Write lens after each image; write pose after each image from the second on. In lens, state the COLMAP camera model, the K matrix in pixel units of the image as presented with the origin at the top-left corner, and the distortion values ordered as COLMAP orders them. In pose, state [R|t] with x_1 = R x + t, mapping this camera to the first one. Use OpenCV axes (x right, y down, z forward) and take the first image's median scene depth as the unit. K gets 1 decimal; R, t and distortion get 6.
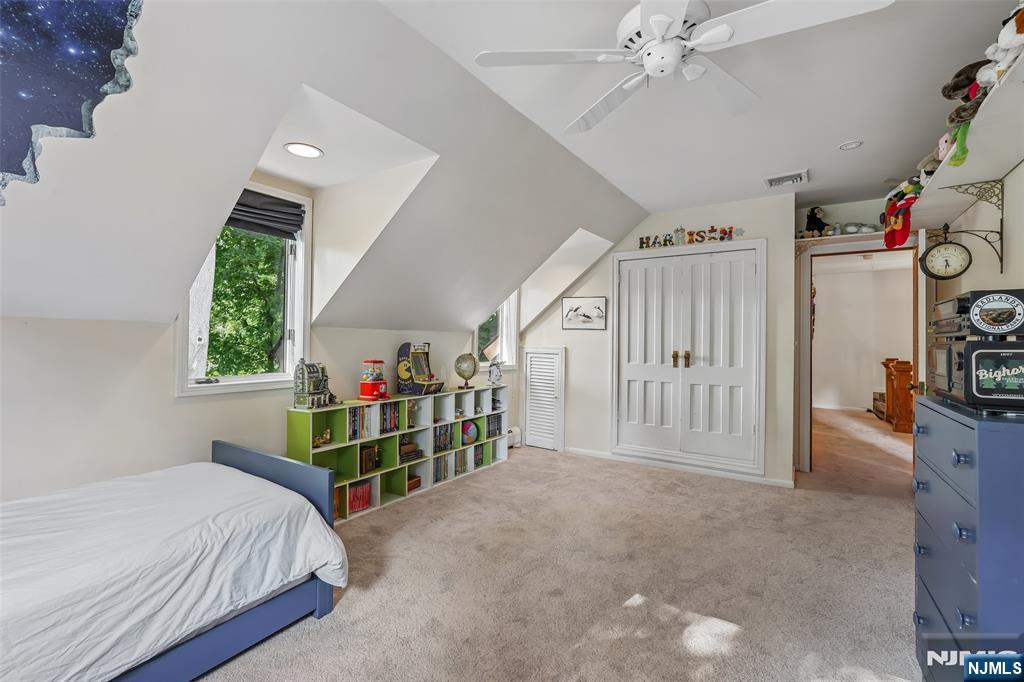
lens RADIAL K [[453.5, 0, 507.5], [0, 453.5, 339.7], [0, 0, 1]] dist [-0.008895, 0.002536]
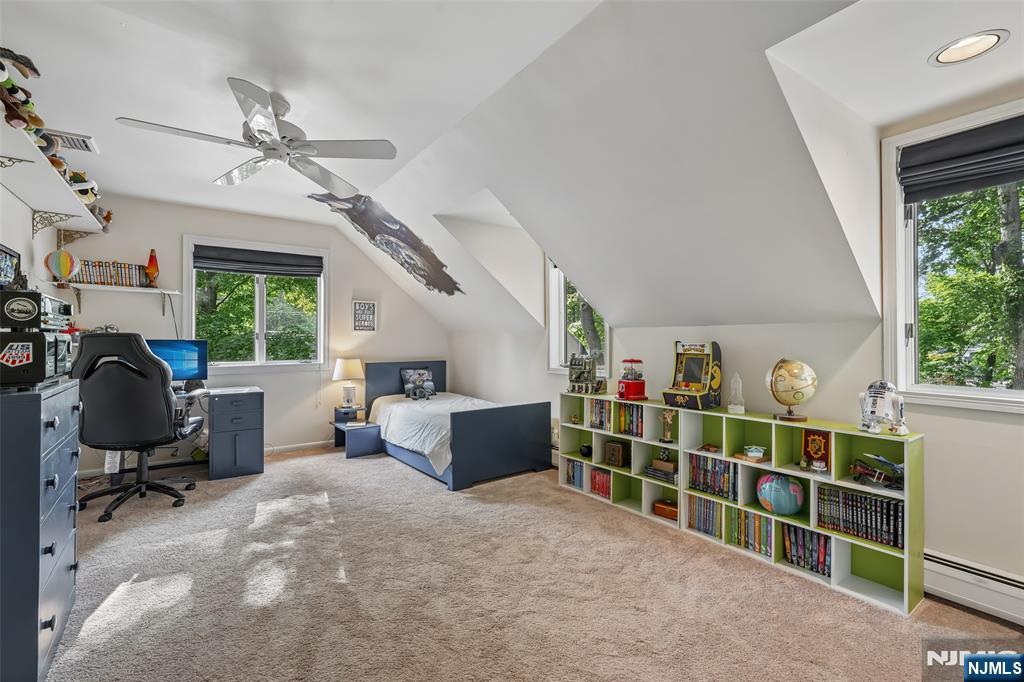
lens RADIAL K [[453.5, 0, 507.6], [0, 453.5, 340.0], [0, 0, 1]] dist [-0.008895, 0.002536]
pose [[-0.353254, -0.007381, -0.935498, 0.729201], [0.006608, 0.999924, -0.010385, 0.012118], [0.935504, -0.009851, -0.353179, 1.107100]]
